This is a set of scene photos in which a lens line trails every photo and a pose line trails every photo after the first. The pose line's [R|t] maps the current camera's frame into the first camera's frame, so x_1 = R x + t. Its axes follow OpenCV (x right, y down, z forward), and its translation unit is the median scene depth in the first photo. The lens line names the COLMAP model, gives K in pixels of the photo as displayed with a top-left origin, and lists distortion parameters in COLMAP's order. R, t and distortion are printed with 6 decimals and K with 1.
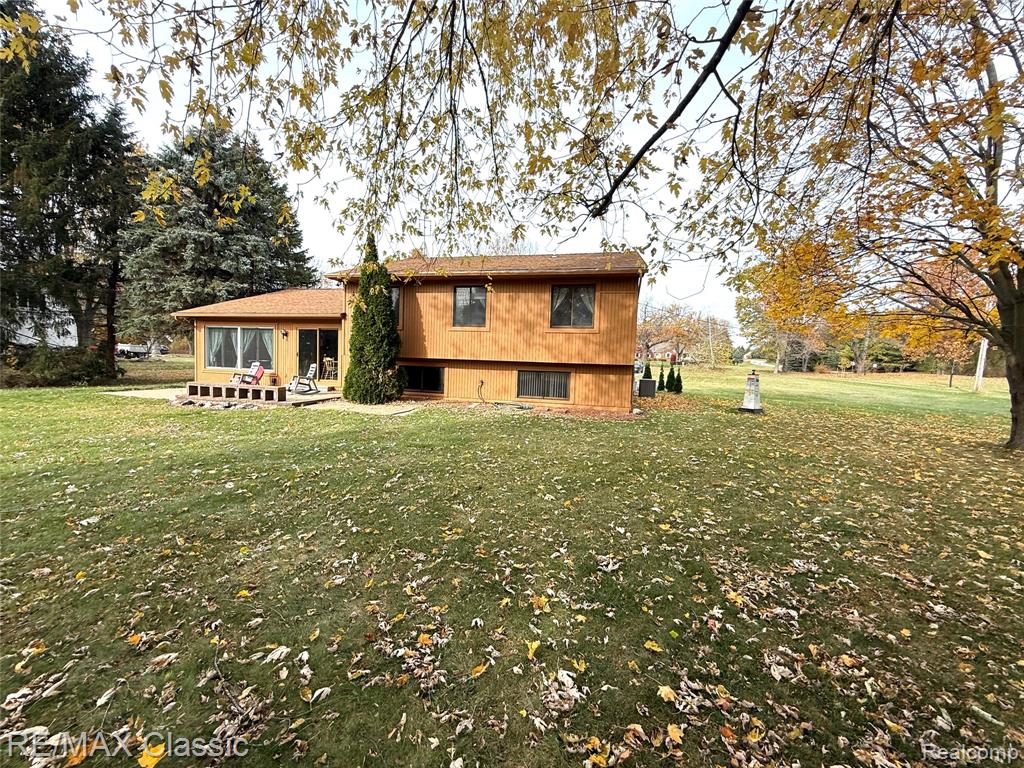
lens RADIAL K [[409.1, 0, 512.0], [0, 409.1, 384.0], [0, 0, 1]] dist [-0.000624, -0.000070]
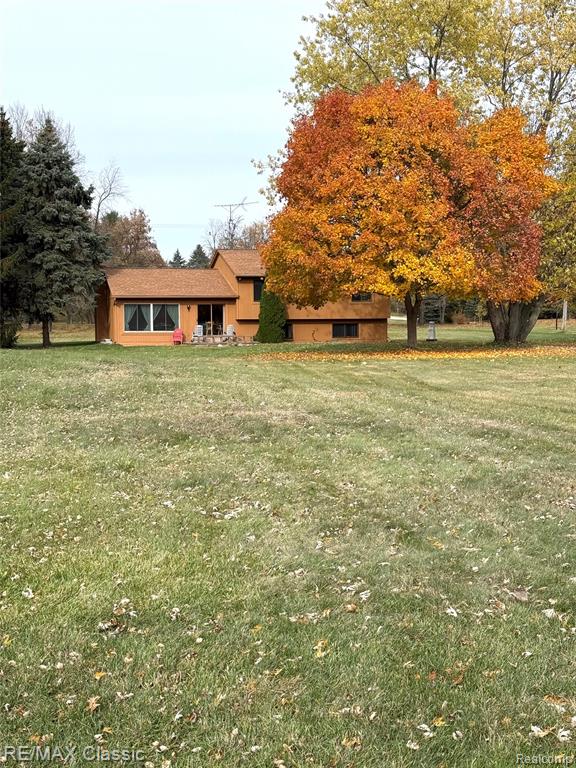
lens RADIAL K [[1070.6, 0, 288.0], [0, 1070.6, 384.0], [0, 0, 1]] dist [-0.018318, -0.003190]
pose [[0.862068, -0.065086, 0.502596, -2.637583], [0.070843, 0.997458, 0.007658, 0.188367], [-0.501816, 0.029004, 0.864488, -3.123302]]
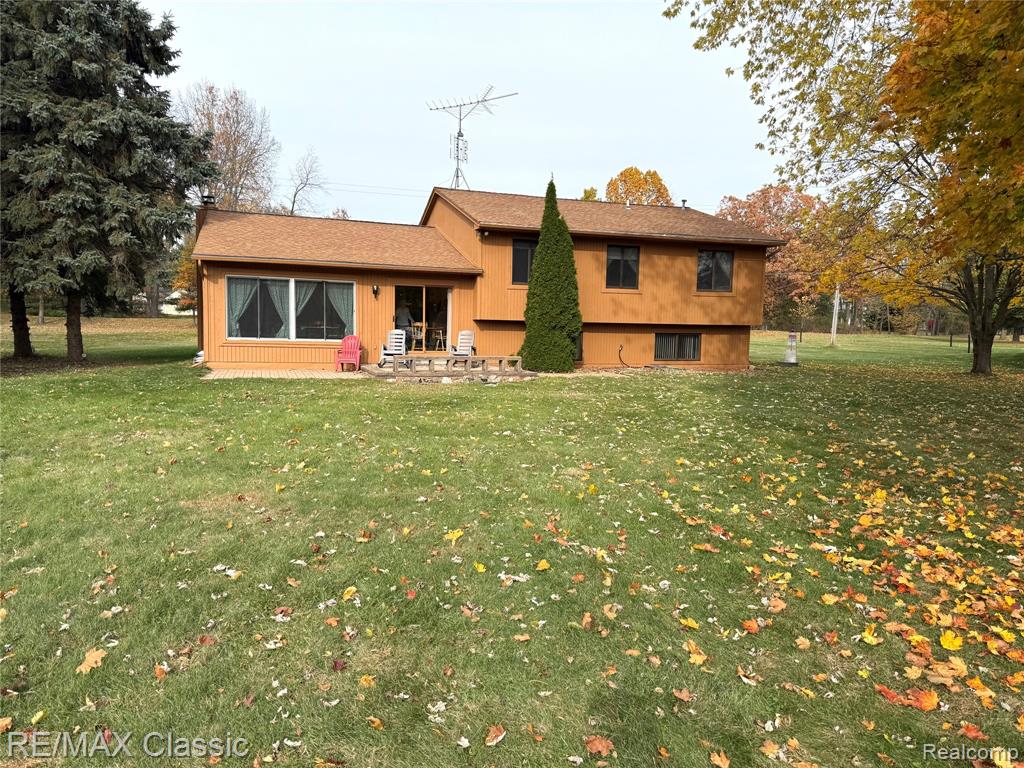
lens RADIAL K [[713.5, 0, 512.0], [0, 713.5, 384.0], [0, 0, 1]] dist [0.053369, -0.000863]
pose [[0.823914, -0.059694, 0.563562, -1.237946], [0.046111, 0.998201, 0.038319, 0.006481], [-0.564836, -0.005585, 0.825185, -0.221713]]
